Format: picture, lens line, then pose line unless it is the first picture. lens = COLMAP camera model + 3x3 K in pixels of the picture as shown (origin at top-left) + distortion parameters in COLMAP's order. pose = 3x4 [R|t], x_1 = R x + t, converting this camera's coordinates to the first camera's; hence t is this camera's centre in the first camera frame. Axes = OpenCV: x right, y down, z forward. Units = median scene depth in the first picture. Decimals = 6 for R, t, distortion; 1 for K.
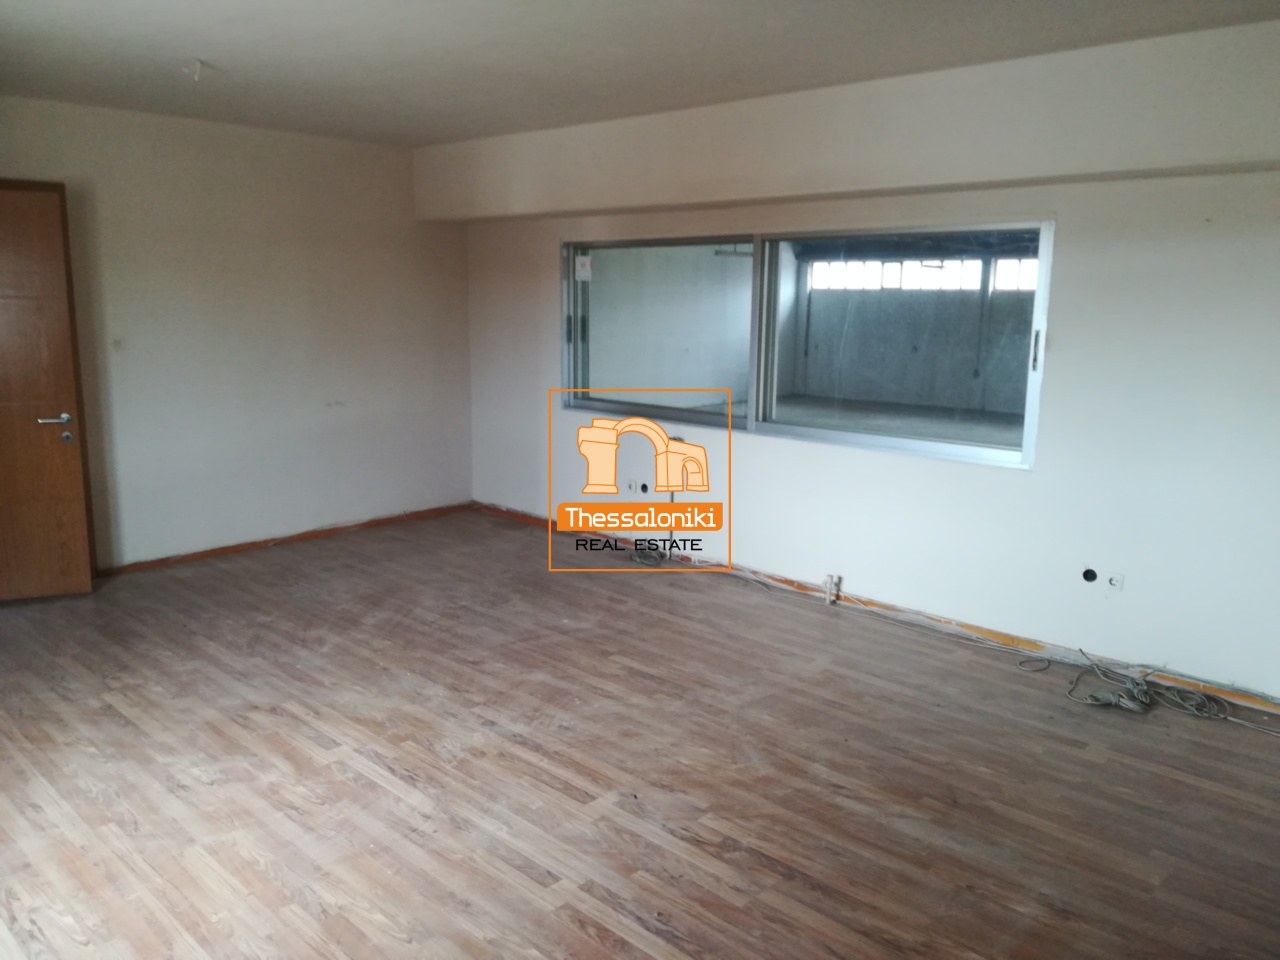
lens RADIAL K [[974.6, 0, 640.0], [0, 974.6, 480.0], [0, 0, 1]] dist [0.044688, -0.056966]
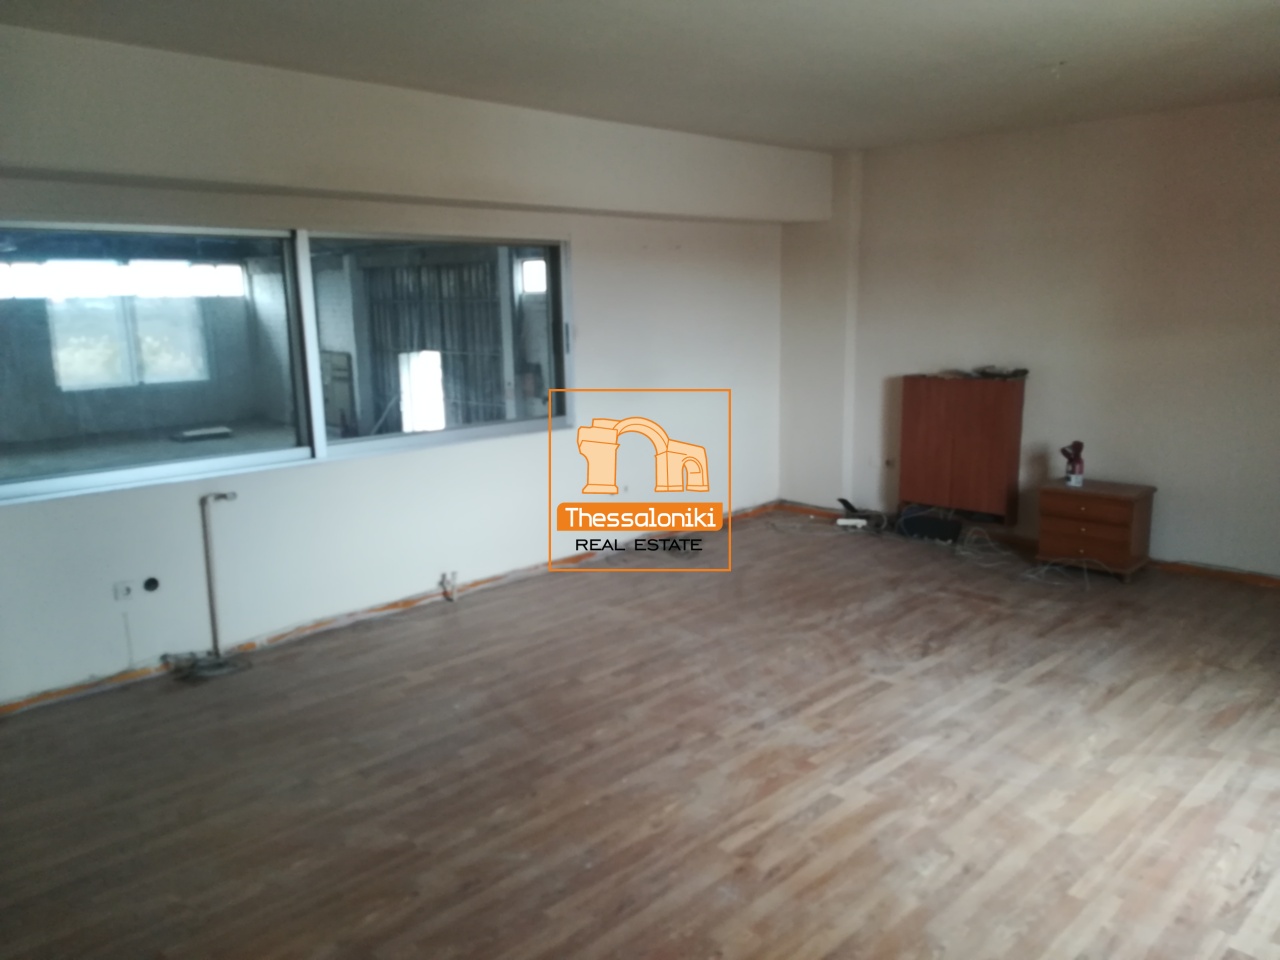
lens RADIAL K [[974.6, 0, 640.0], [0, 974.6, 480.0], [0, 0, 1]] dist [0.044688, -0.056966]
pose [[0.038988, -0.196777, 0.979673, -1.134695], [0.210384, 0.960058, 0.184464, -0.206331], [-0.976841, 0.198915, 0.078830, 1.045837]]
